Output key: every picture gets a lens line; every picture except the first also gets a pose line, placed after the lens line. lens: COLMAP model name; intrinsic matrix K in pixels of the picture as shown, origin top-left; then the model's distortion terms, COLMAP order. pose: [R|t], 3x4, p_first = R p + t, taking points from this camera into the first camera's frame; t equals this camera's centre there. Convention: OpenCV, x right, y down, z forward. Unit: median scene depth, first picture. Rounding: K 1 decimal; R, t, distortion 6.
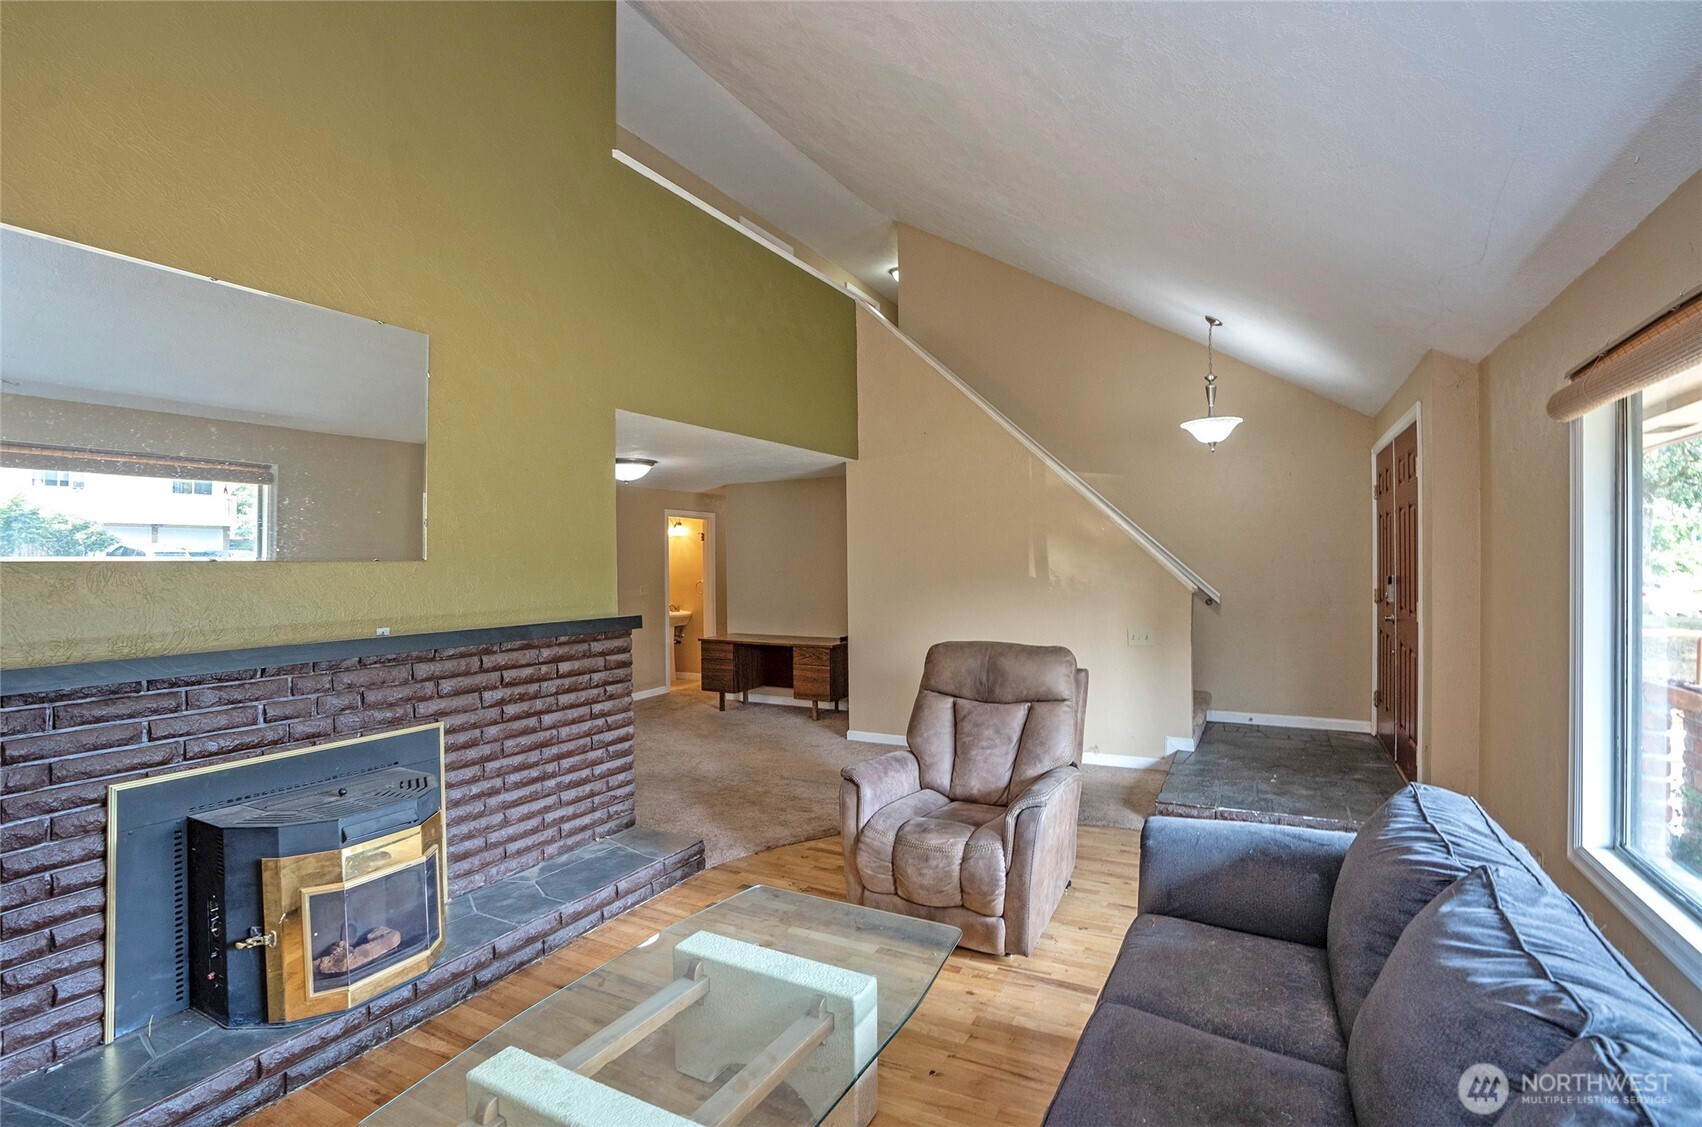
lens RADIAL K [[800.1, 0, 858.1], [0, 800.1, 557.4], [0, 0, 1]] dist [-0.054486, 0.027244]
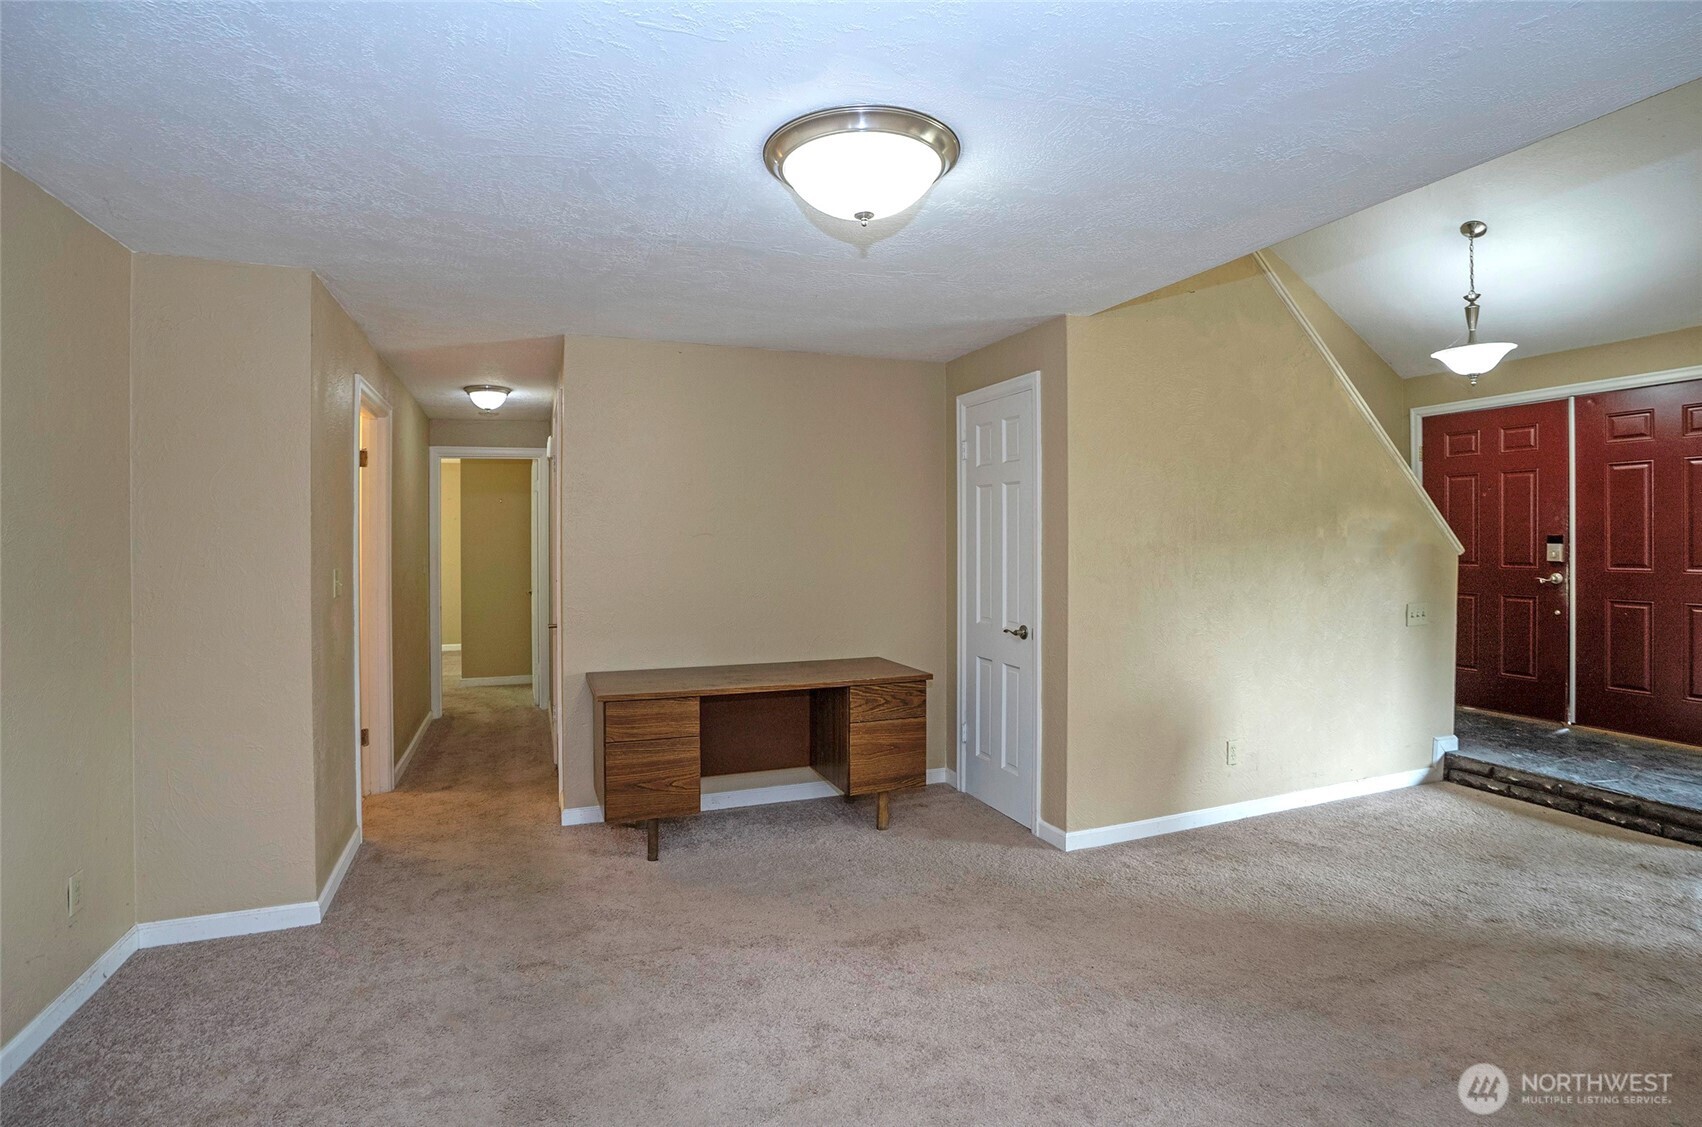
lens RADIAL K [[769.0, 0, 888.7], [0, 769.0, 574.1], [0, 0, 1]] dist [-0.063952, 0.023194]
pose [[0.682524, -0.019769, 0.730596, -0.382220], [-0.001196, 0.999603, 0.028165, 0.029665], [-0.730862, -0.020097, 0.682229, 0.640281]]
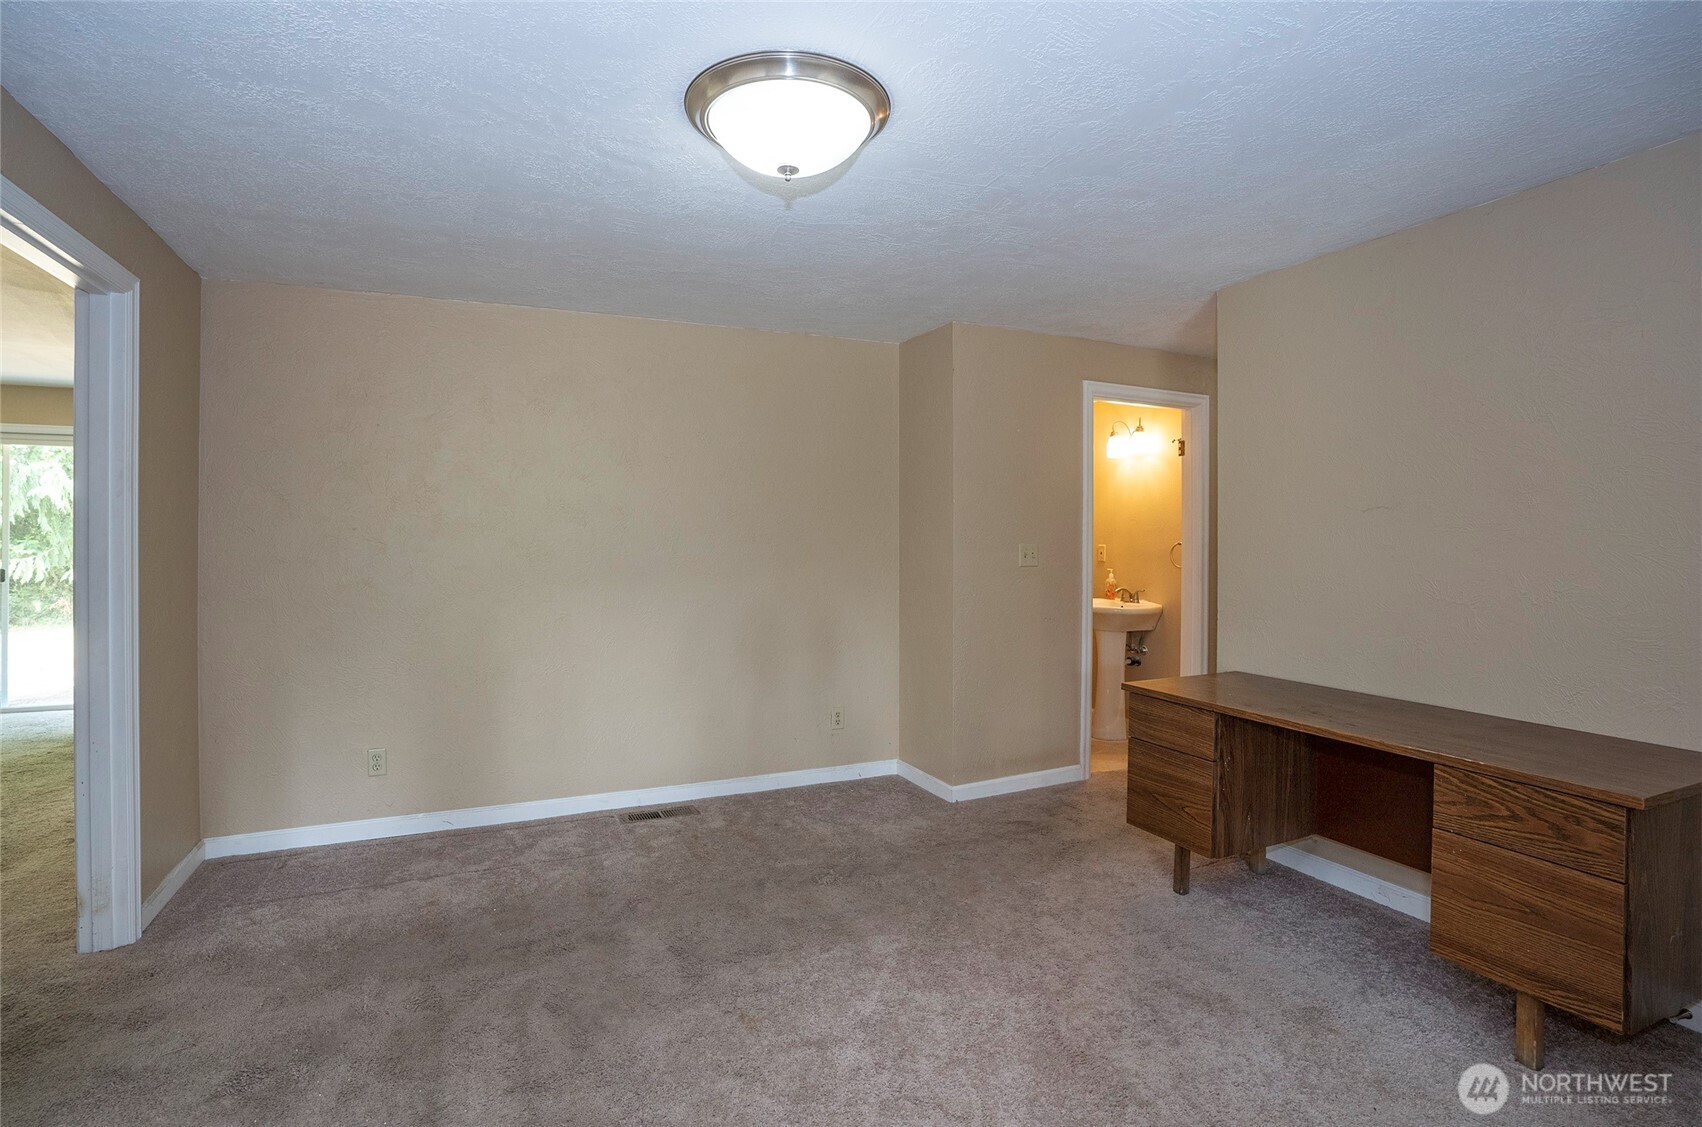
lens RADIAL K [[800.1, 0, 858.1], [0, 800.1, 557.4], [0, 0, 1]] dist [-0.054486, 0.027244]
pose [[0.790101, 0.024757, -0.612477, -0.071462], [-0.007396, 0.999496, 0.030860, 0.031959], [0.612932, -0.019853, 0.789886, 0.636343]]
